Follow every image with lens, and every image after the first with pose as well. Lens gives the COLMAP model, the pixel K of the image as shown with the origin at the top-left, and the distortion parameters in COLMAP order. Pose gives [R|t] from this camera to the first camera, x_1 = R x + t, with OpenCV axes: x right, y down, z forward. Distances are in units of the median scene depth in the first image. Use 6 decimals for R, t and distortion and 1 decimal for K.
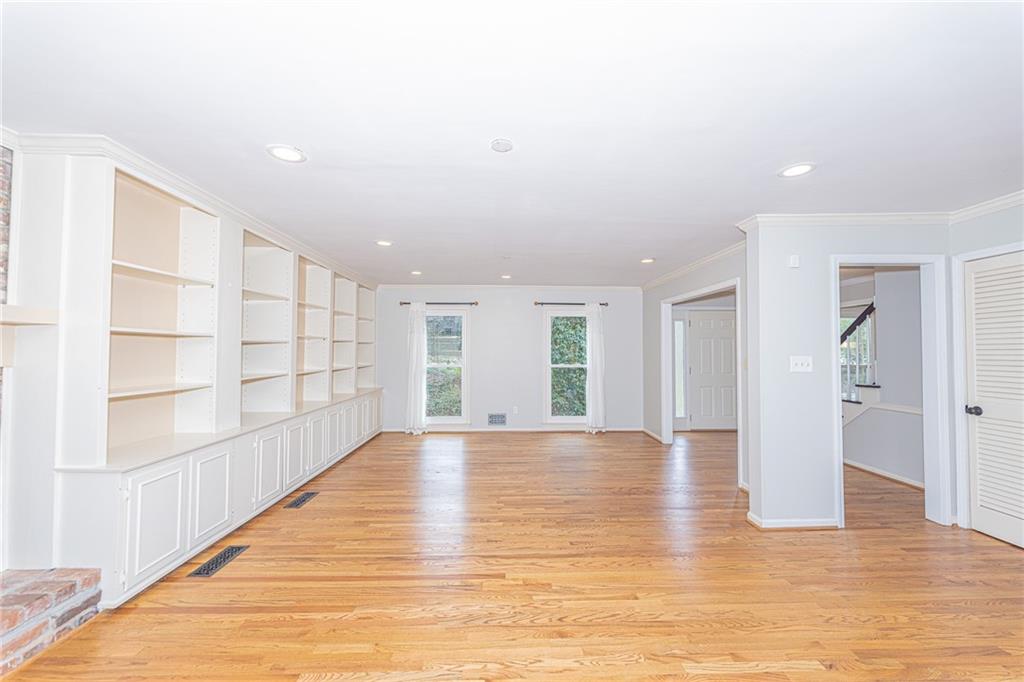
lens RADIAL K [[411.6, 0, 512.0], [0, 411.6, 341.0], [0, 0, 1]] dist [0.000675, 0.000013]
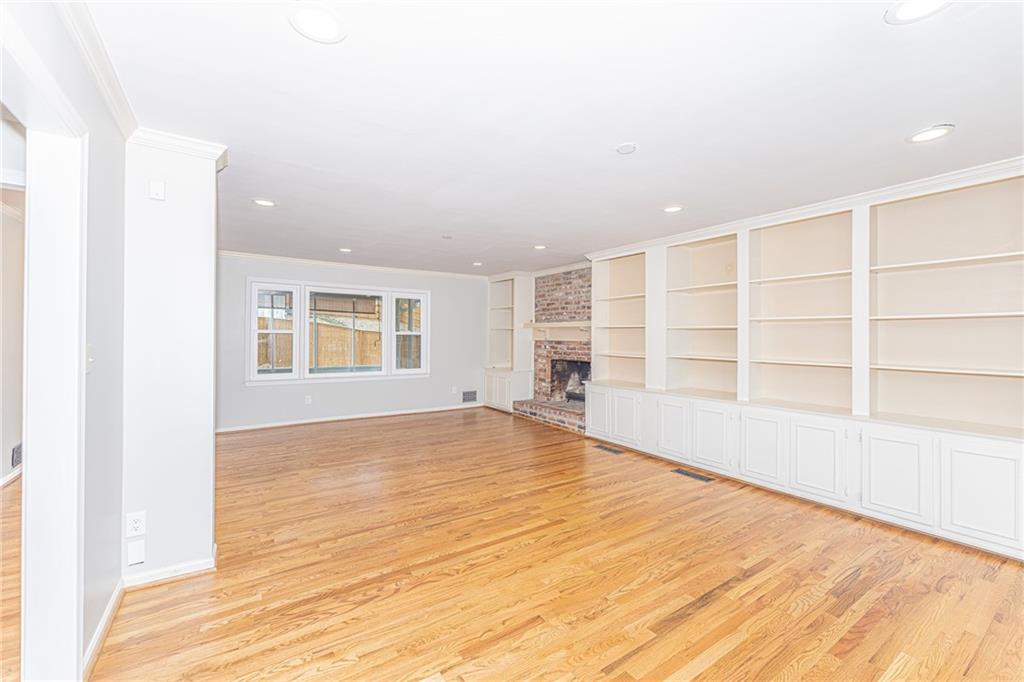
lens RADIAL K [[414.7, 0, 510.6], [0, 414.7, 334.0], [0, 0, 1]] dist [0.001411, -0.000051]
pose [[-0.848127, -0.012305, -0.529651, 0.506977], [0.003535, 0.999577, -0.028882, 0.052319], [0.529782, -0.026368, -0.847724, 1.828080]]
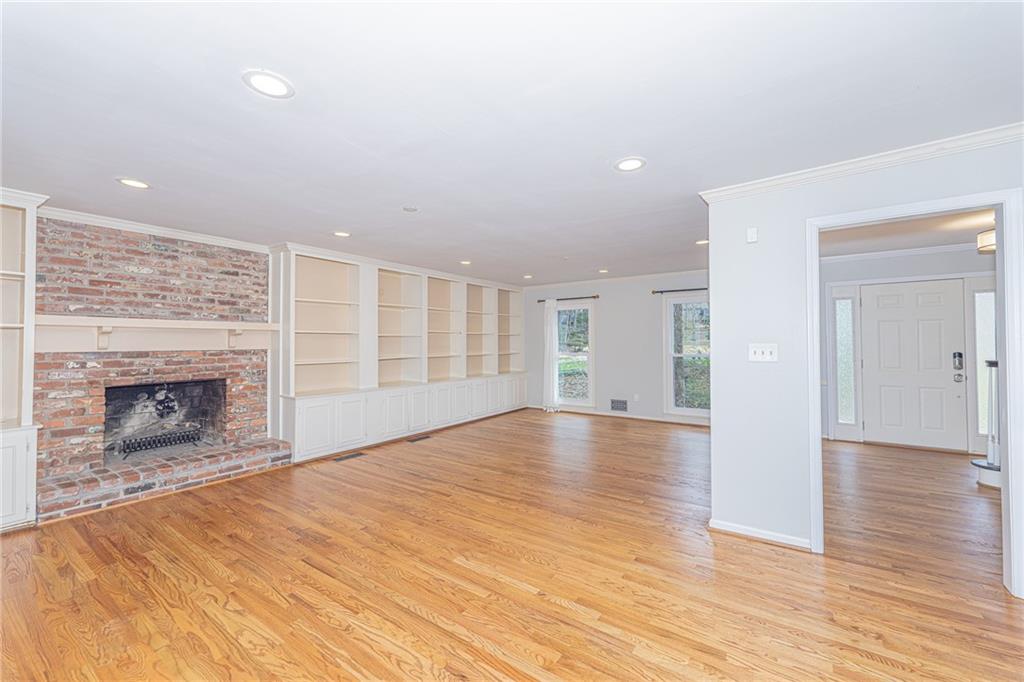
lens RADIAL K [[414.7, 0, 510.6], [0, 414.7, 334.0], [0, 0, 1]] dist [0.001411, -0.000051]
pose [[0.796867, -0.018532, -0.603871, 0.756345], [0.022670, 0.999743, -0.000765, 0.005136], [0.603730, -0.013080, 0.797082, -0.018461]]
